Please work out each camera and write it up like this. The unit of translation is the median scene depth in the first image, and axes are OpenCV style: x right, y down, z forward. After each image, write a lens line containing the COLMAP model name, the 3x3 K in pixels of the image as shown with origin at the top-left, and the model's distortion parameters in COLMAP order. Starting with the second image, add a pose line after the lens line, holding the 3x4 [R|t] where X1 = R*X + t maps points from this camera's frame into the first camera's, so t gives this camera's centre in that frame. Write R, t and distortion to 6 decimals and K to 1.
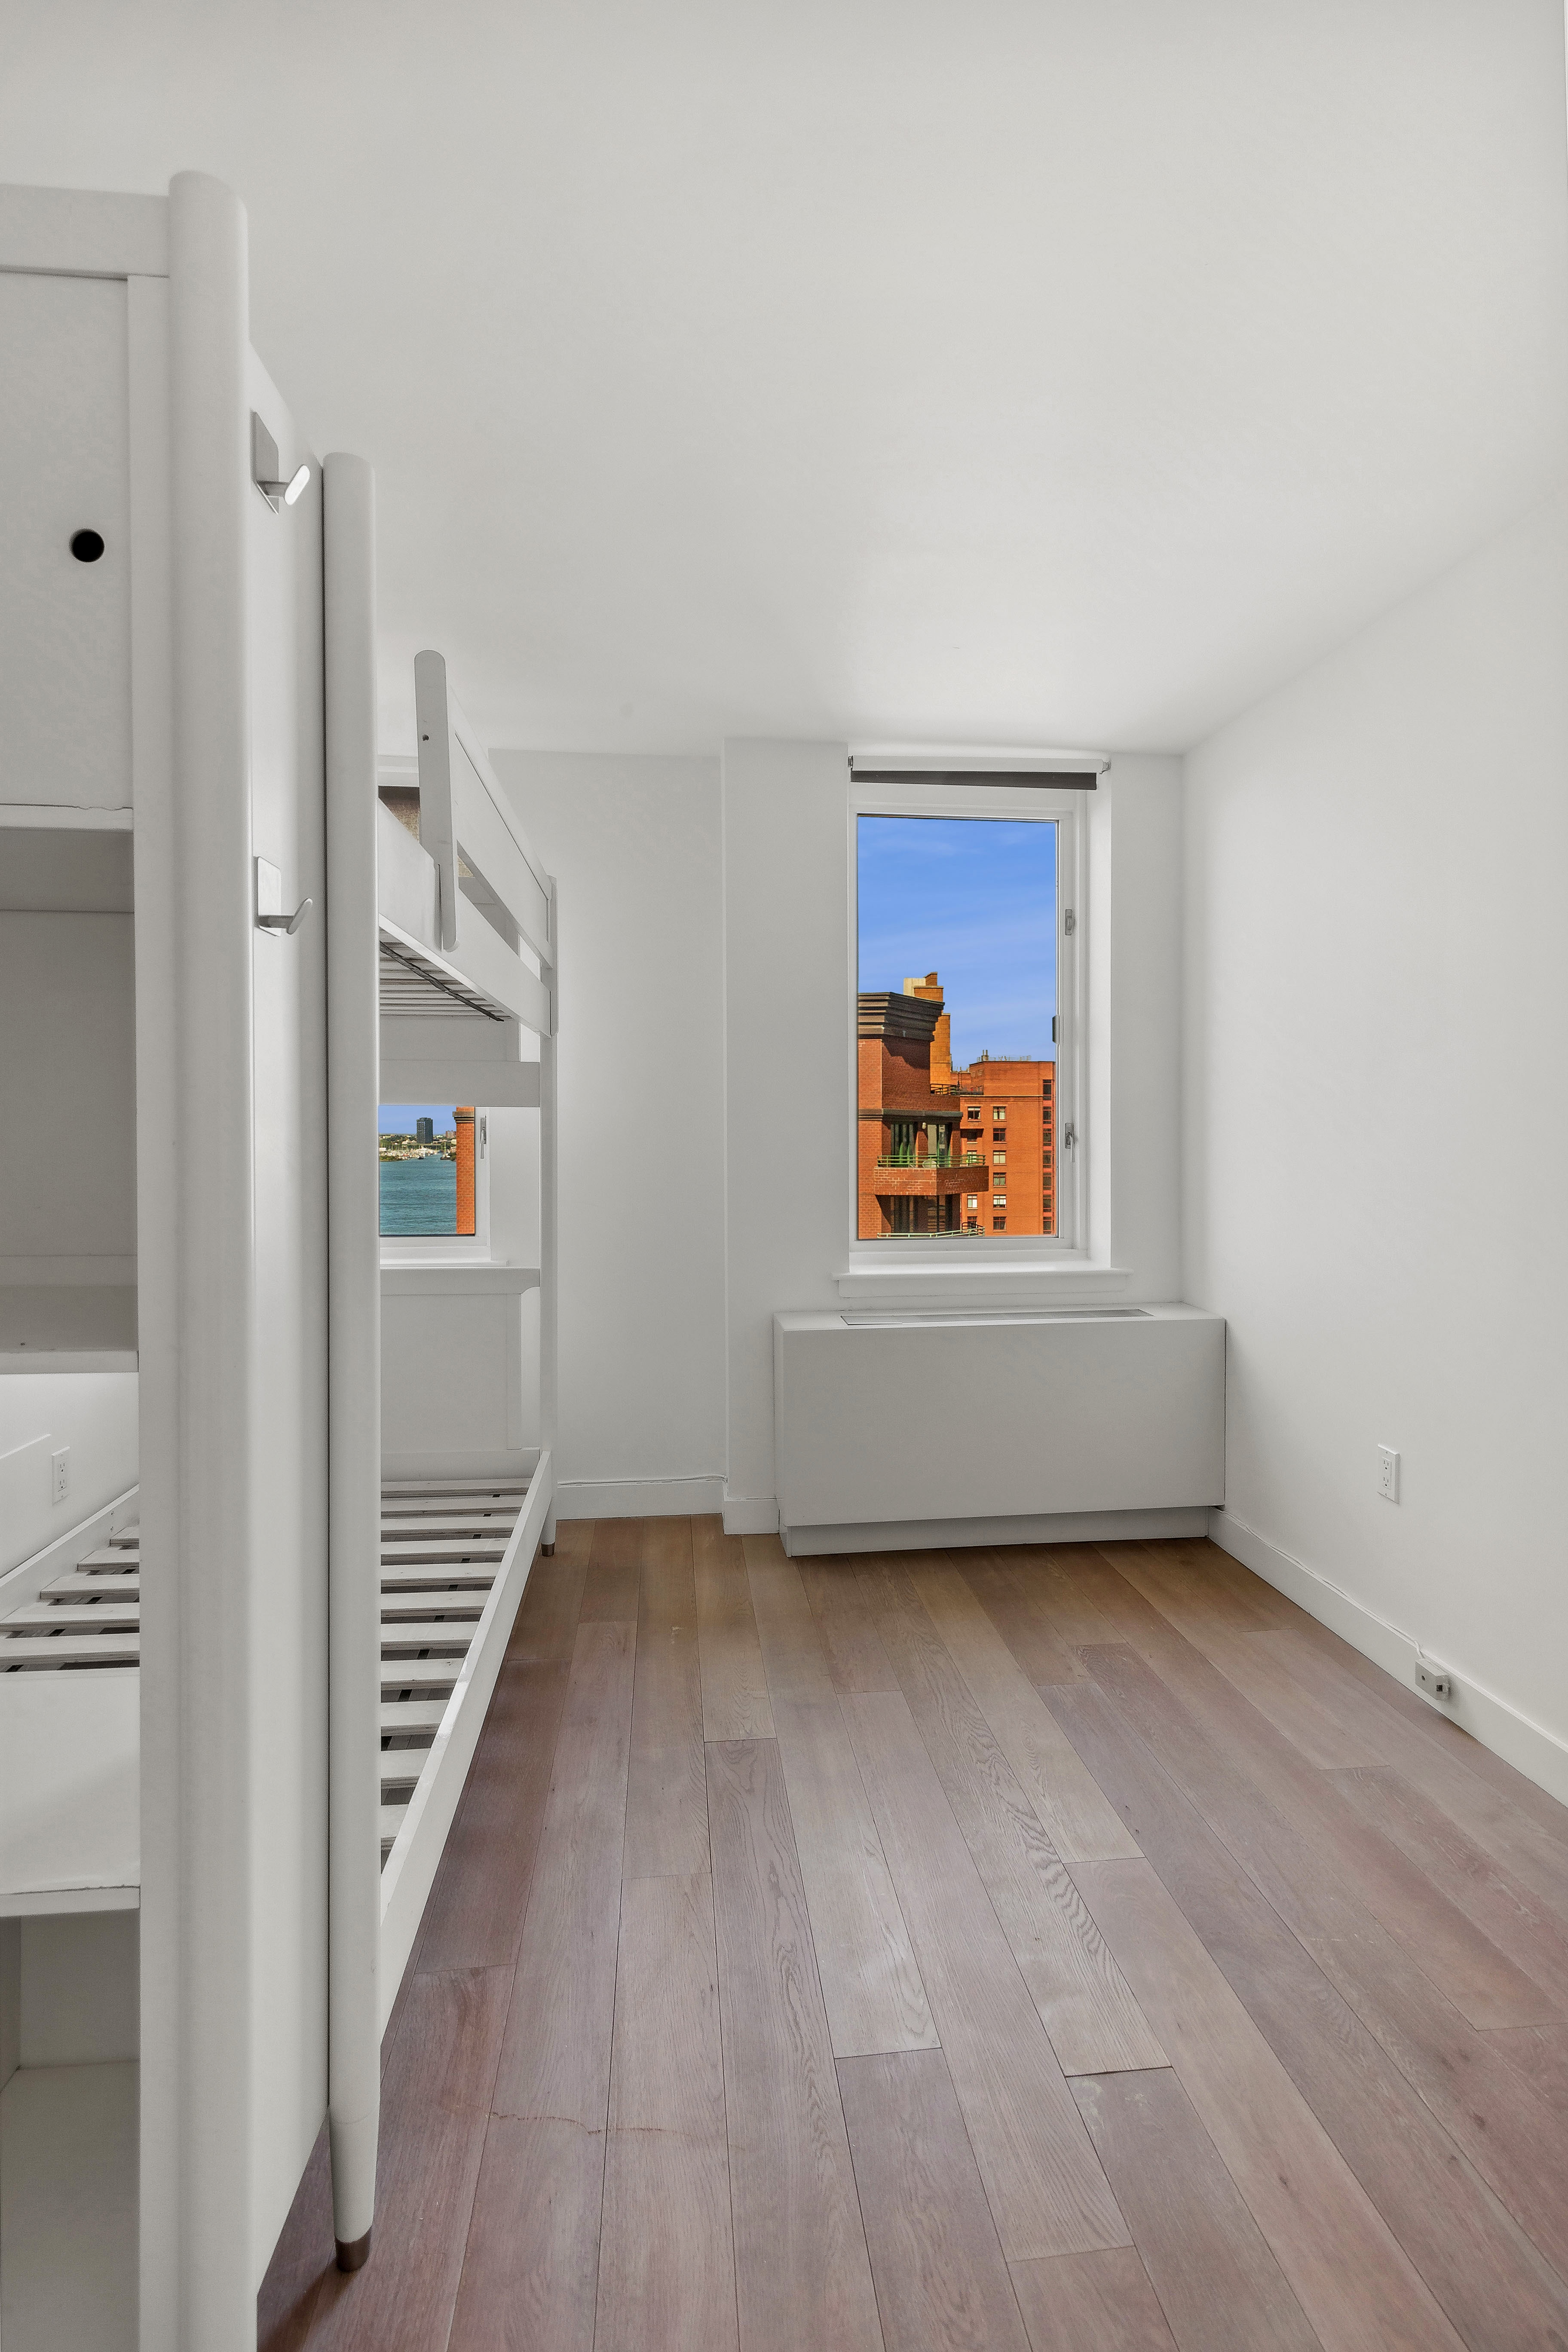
lens RADIAL K [[1101.9, 0, 784.0], [0, 1101.9, 1176.0], [0, 0, 1]] dist [0.002689, 0.000625]
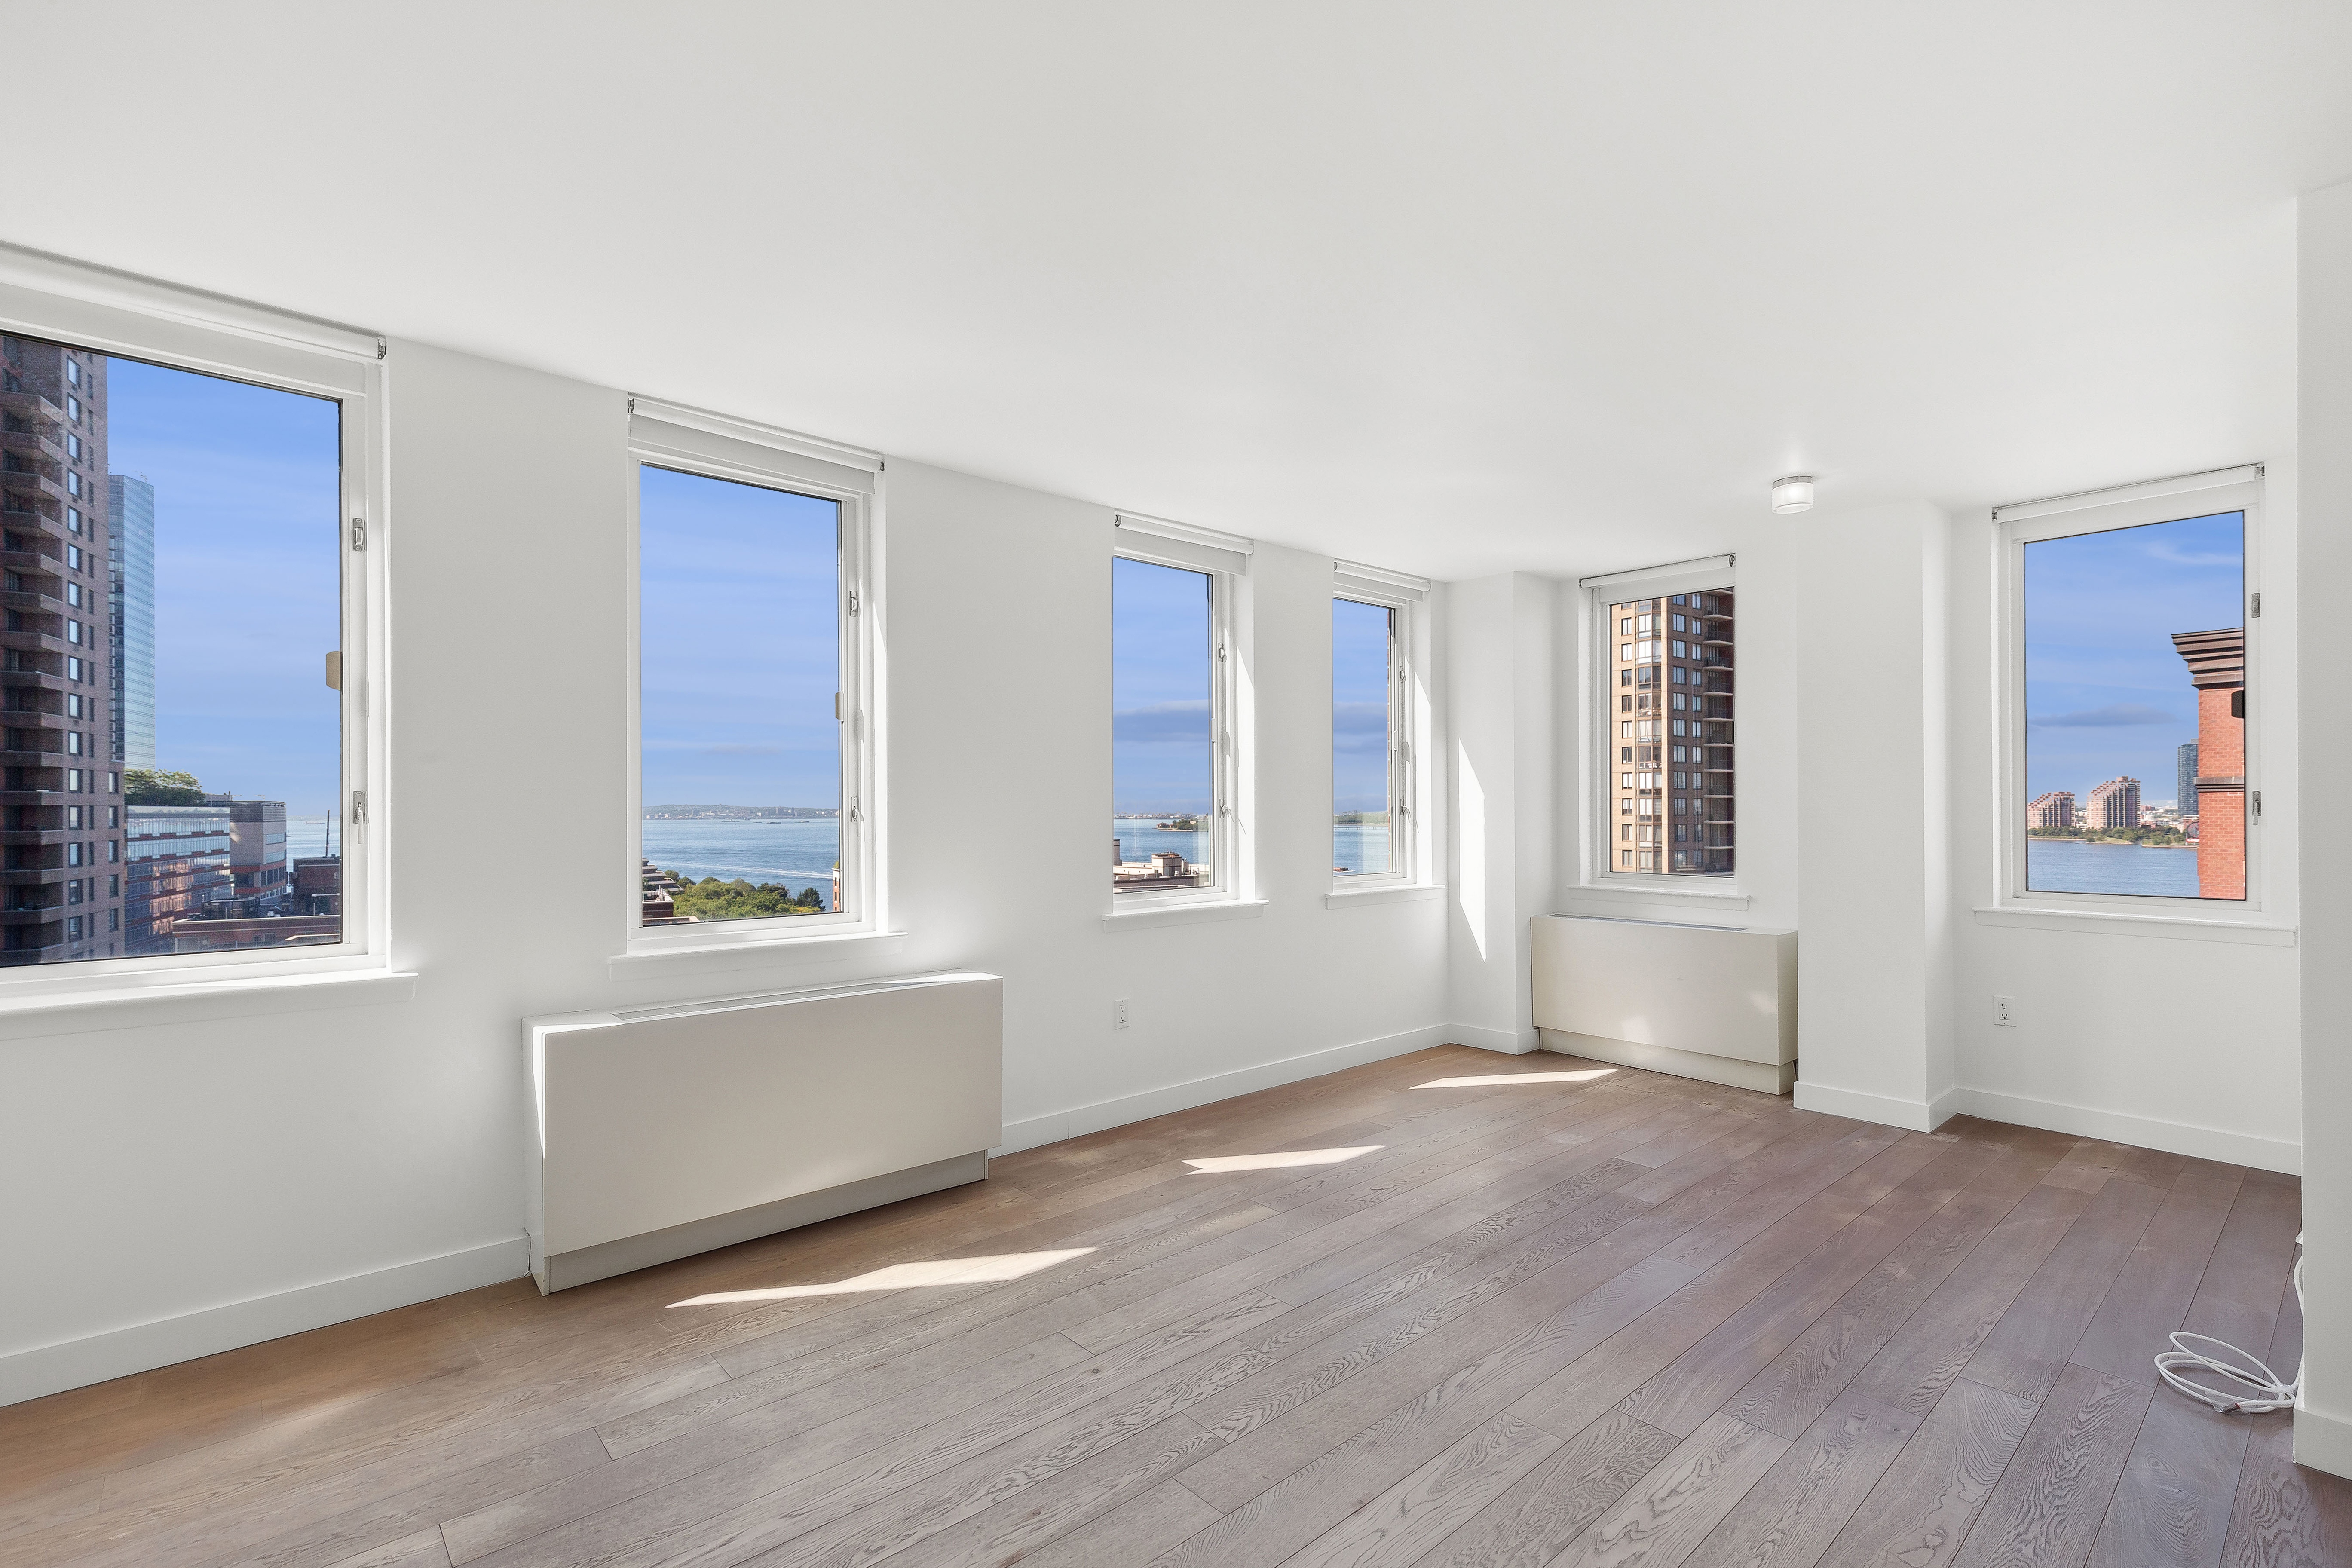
lens RADIAL K [[1101.9, 0, 1185.5], [0, 1101.9, 824.0], [0, 0, 1]] dist [0.002689, 0.000625]
pose [[0.792715, -0.011495, 0.609484, -0.130354], [0.028097, 0.999449, -0.017694, 0.001275], [-0.608945, 0.031151, 0.792601, -0.014453]]
